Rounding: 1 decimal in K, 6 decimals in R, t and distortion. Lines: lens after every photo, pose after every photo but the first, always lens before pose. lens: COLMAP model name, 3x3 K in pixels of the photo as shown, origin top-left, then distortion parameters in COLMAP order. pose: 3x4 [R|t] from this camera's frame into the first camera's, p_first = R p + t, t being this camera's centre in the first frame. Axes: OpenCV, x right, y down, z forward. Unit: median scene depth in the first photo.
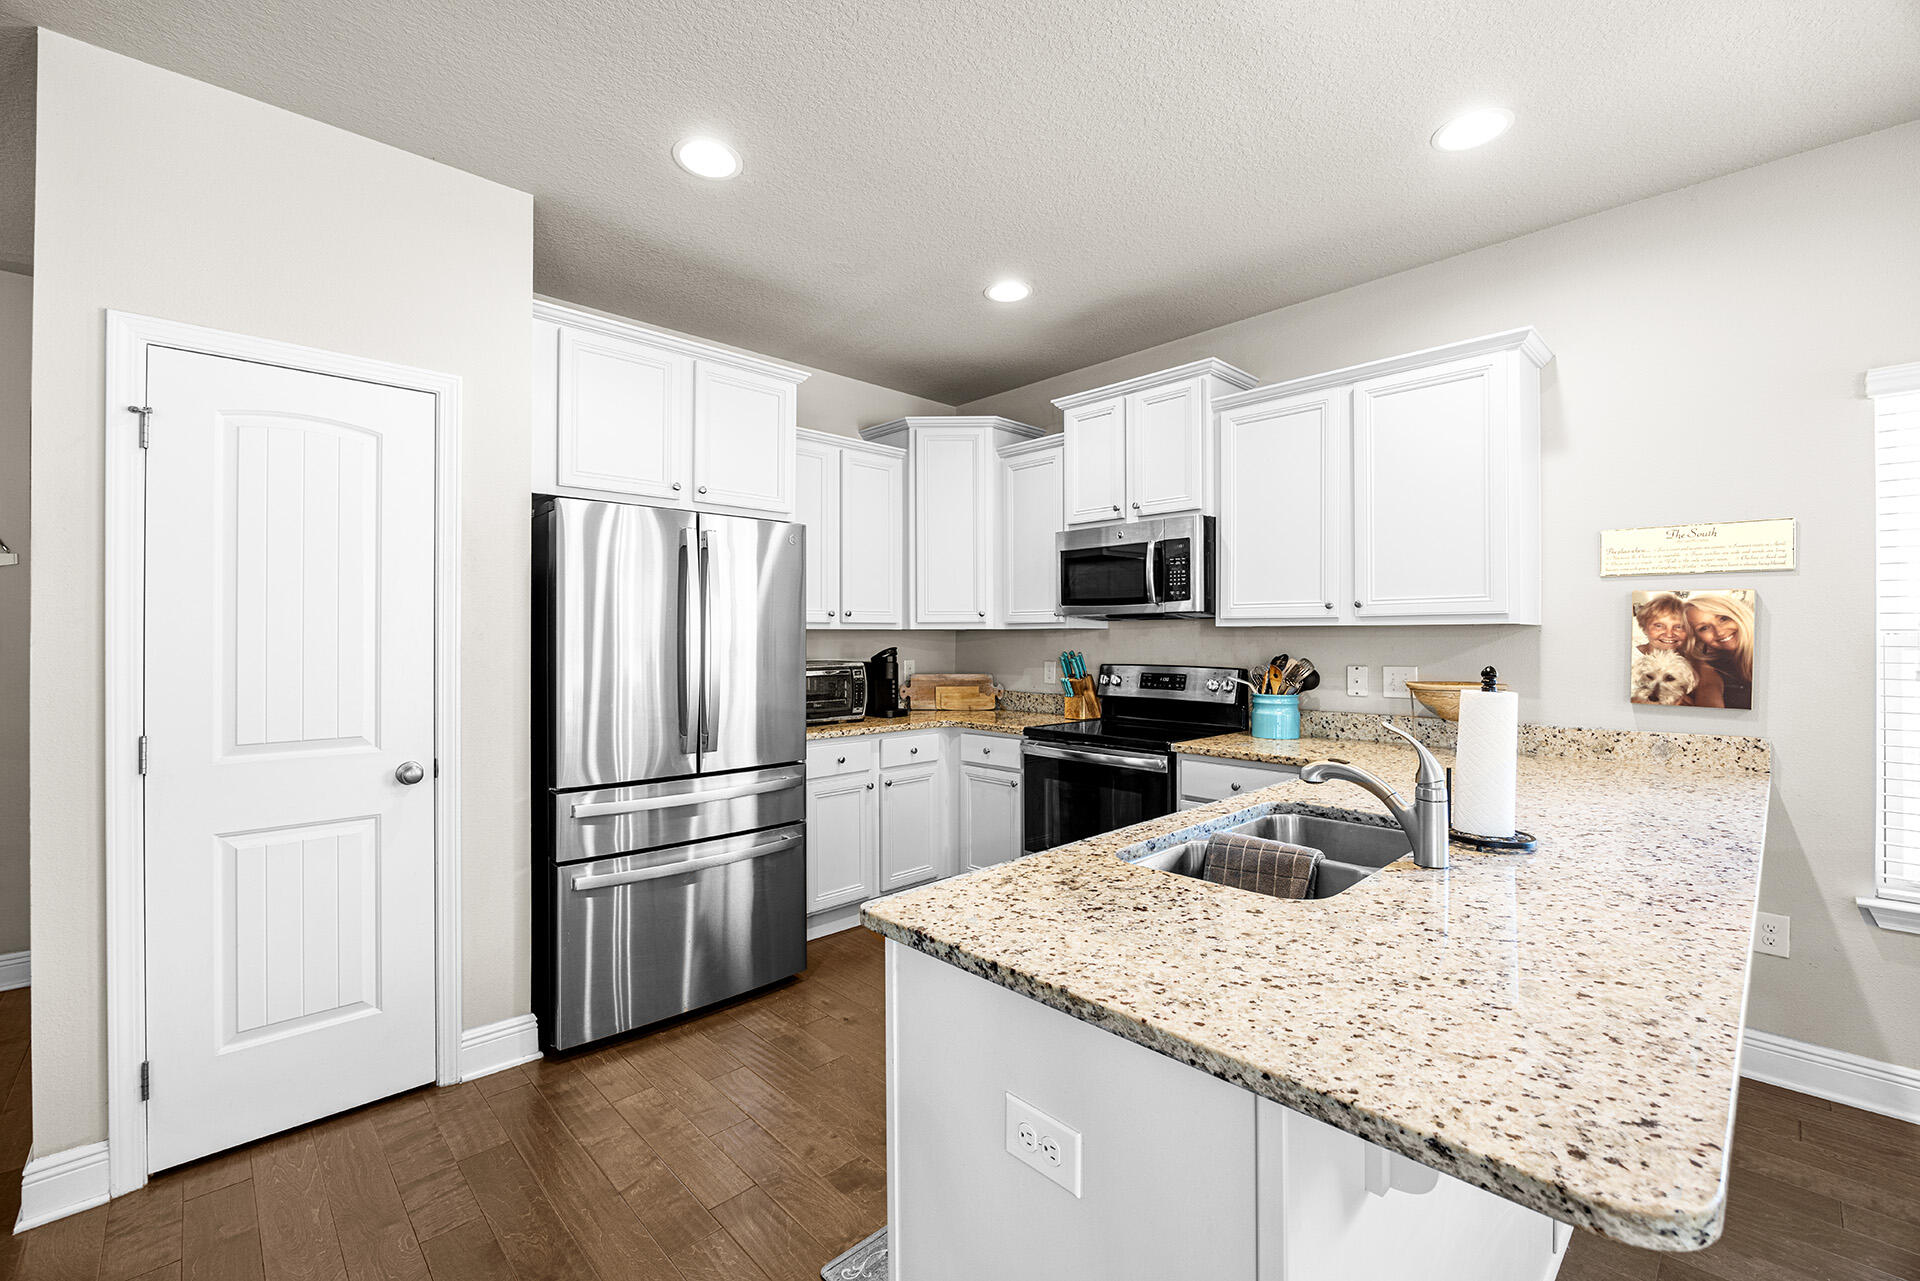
lens RADIAL K [[800.6, 0, 955.0], [0, 800.6, 631.7], [0, 0, 1]] dist [-0.012153, 0.000221]
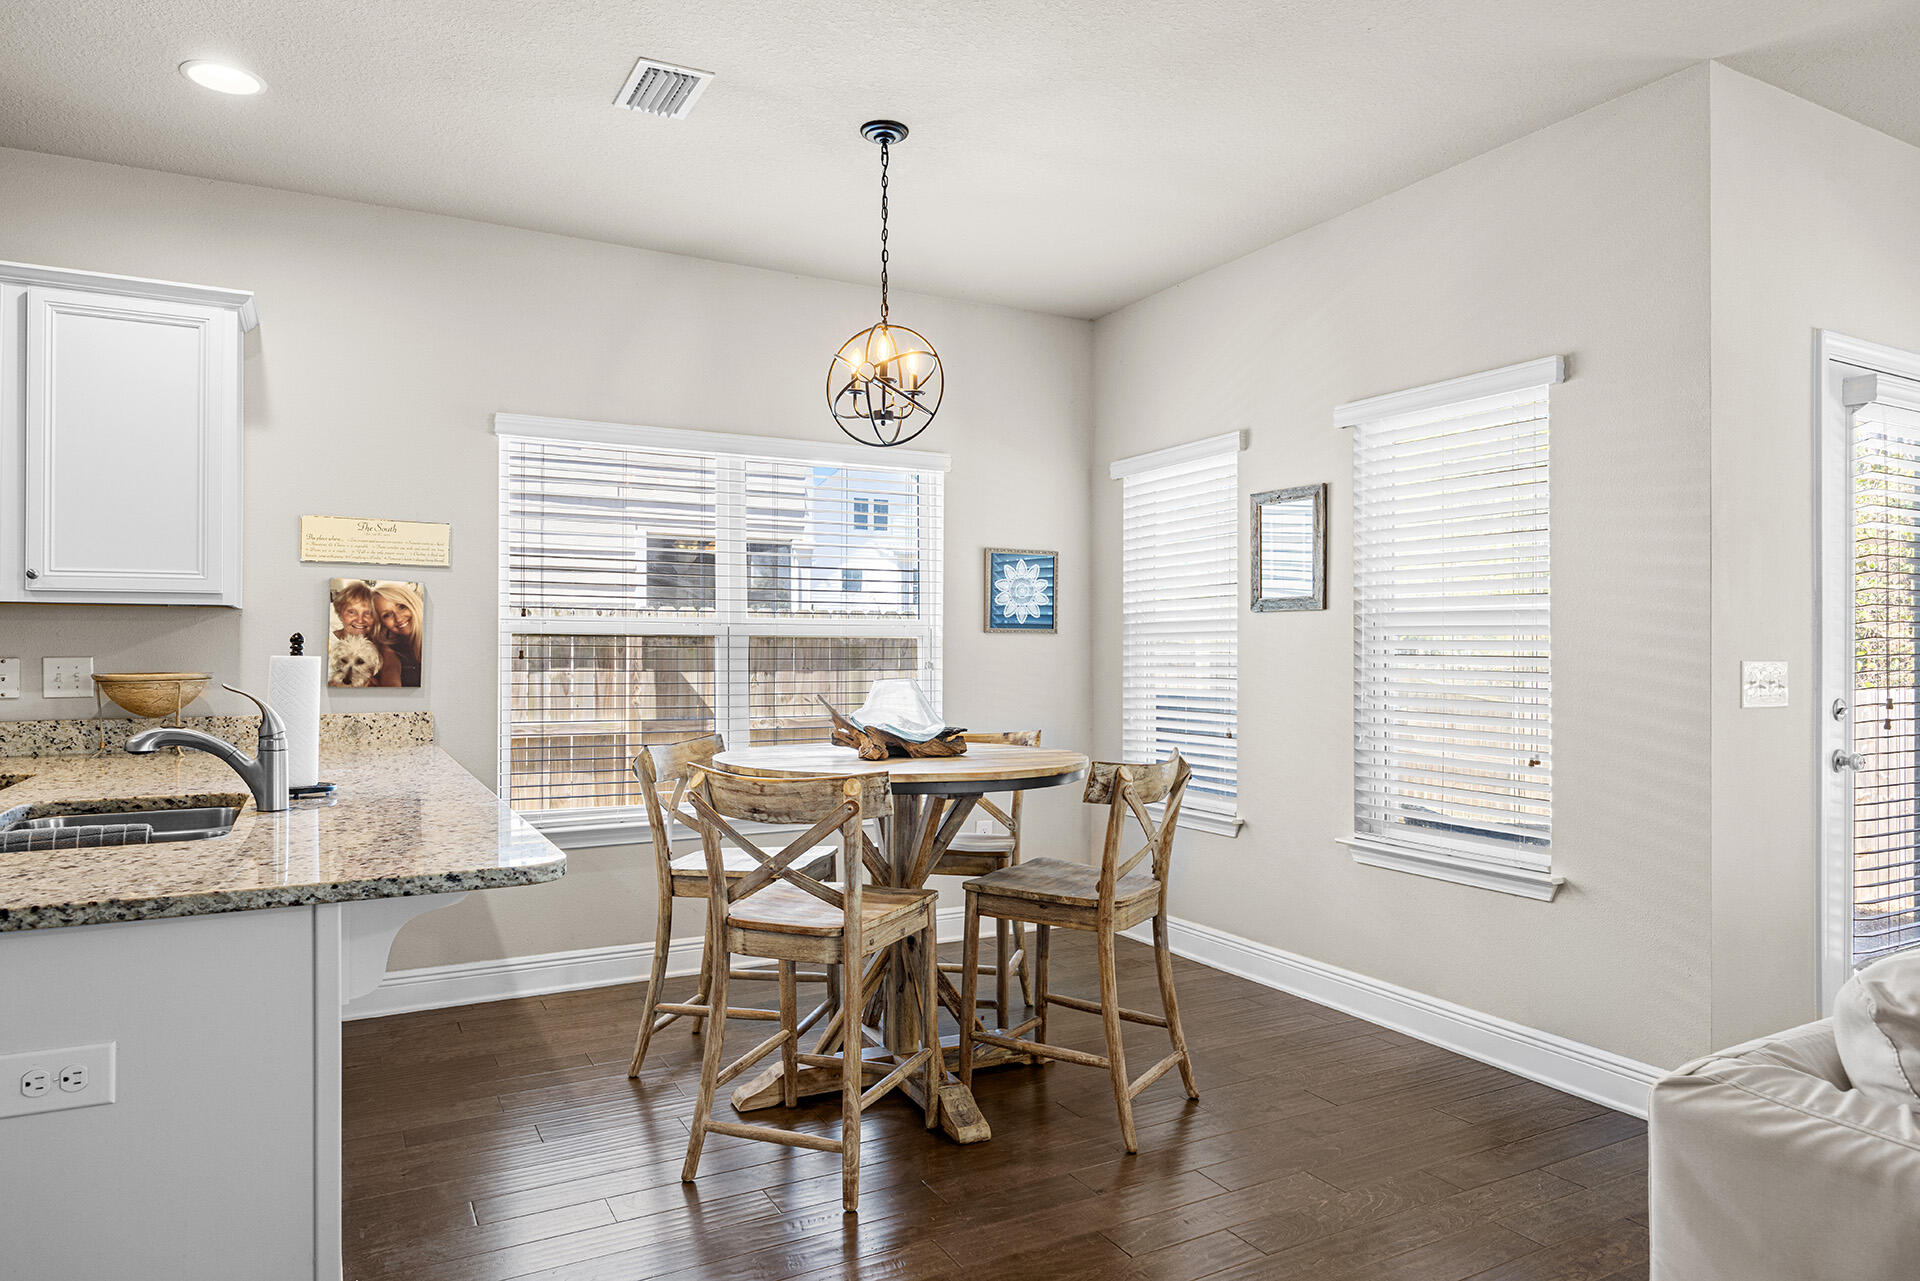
lens RADIAL K [[1191.5, 0, 960.3], [0, 1191.5, 644.1], [0, 0, 1]] dist [-0.000265, -0.000188]
pose [[0.265889, 0.008168, 0.963969, -0.417838], [-0.006222, 0.999958, -0.006757, 0.040620], [-0.963984, -0.004202, 0.265928, -0.195979]]
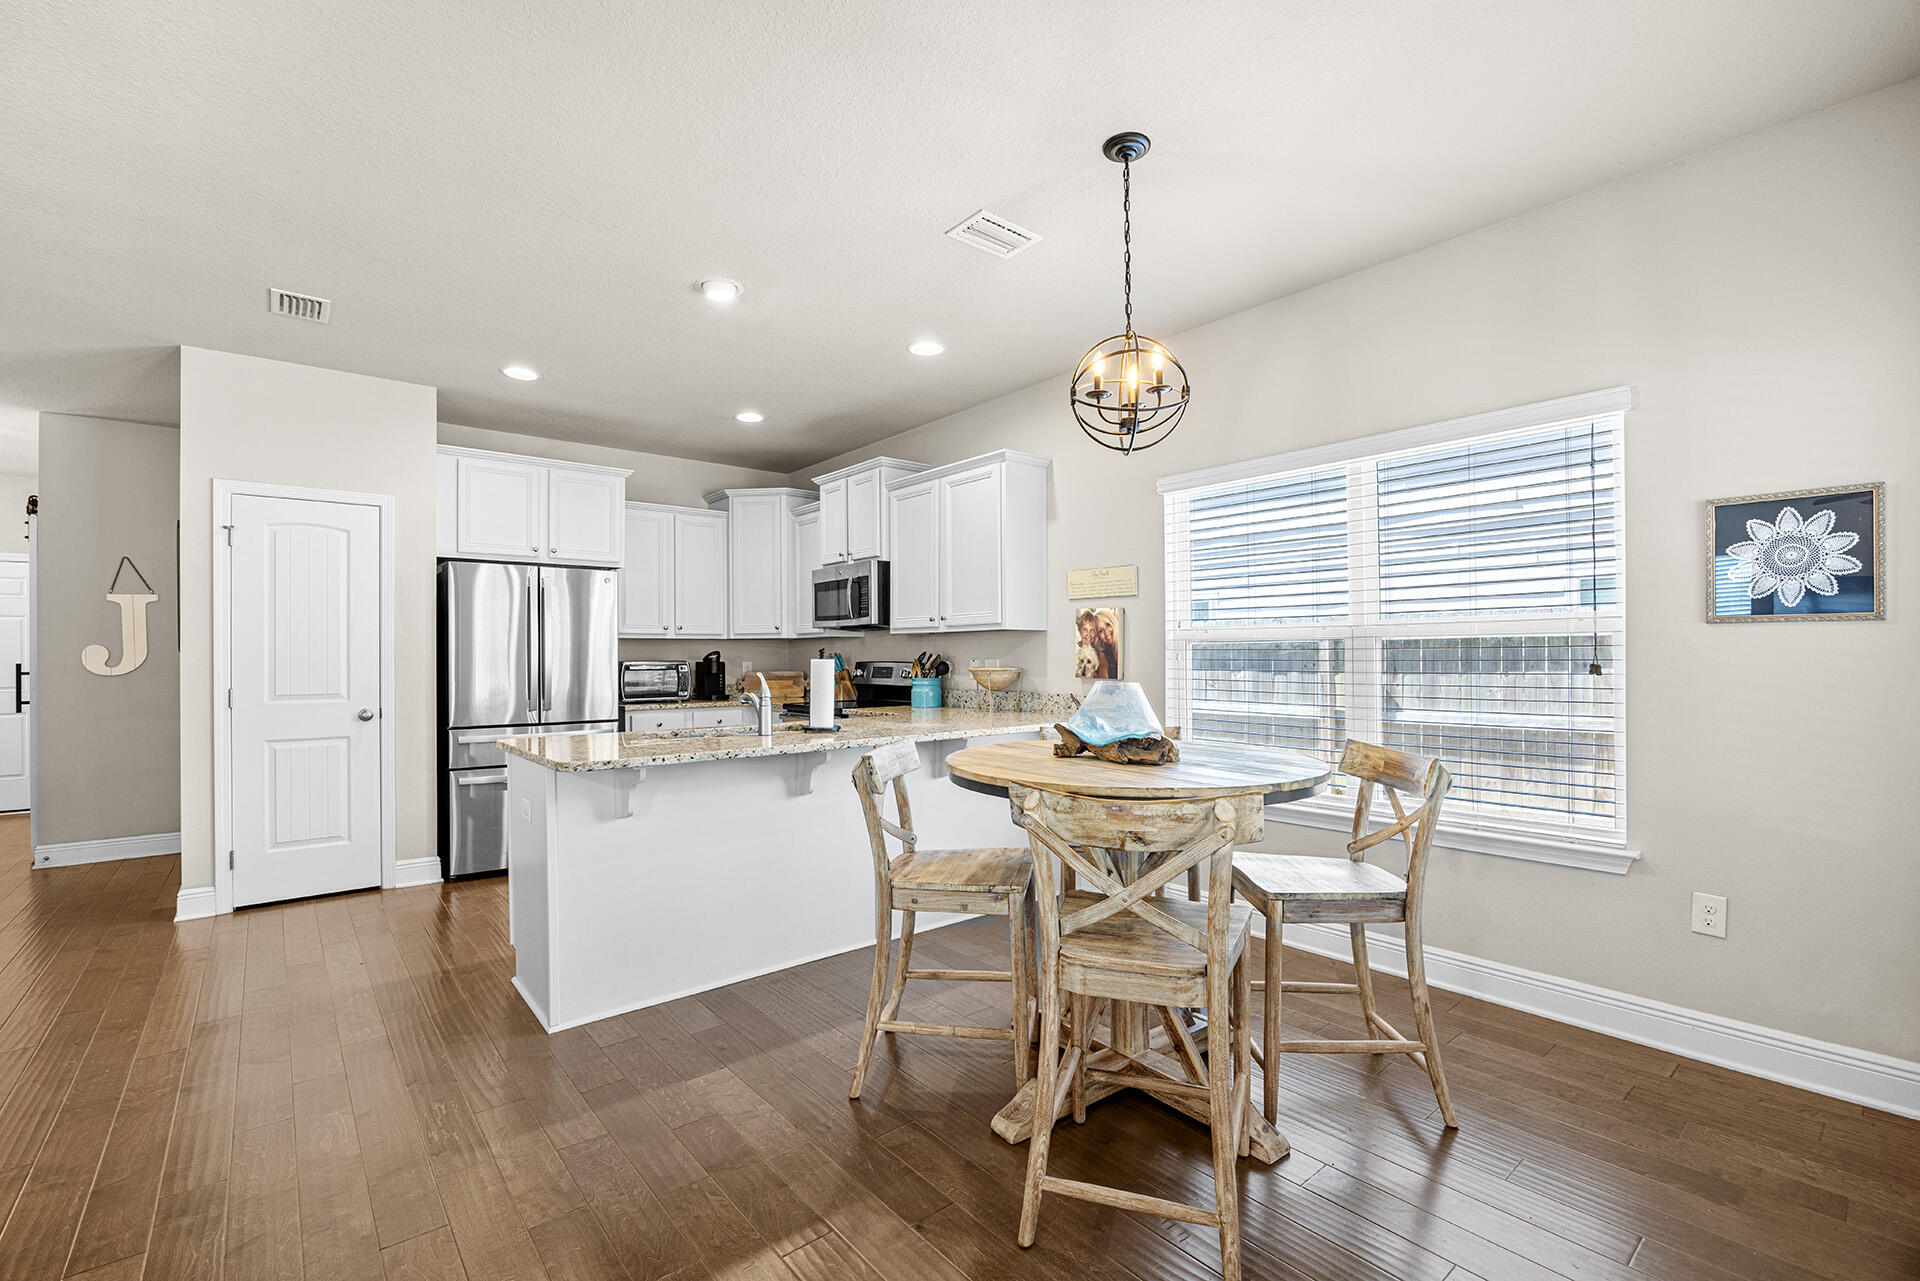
lens RADIAL K [[844.1, 0, 962.5], [0, 844.1, 651.7], [0, 0, 1]] dist [-0.014403, -0.000264]
pose [[0.997134, -0.005454, -0.075457, 0.764818], [0.005540, 0.999984, 0.000932, 0.034752], [0.075451, -0.001347, 0.997149, -0.755032]]
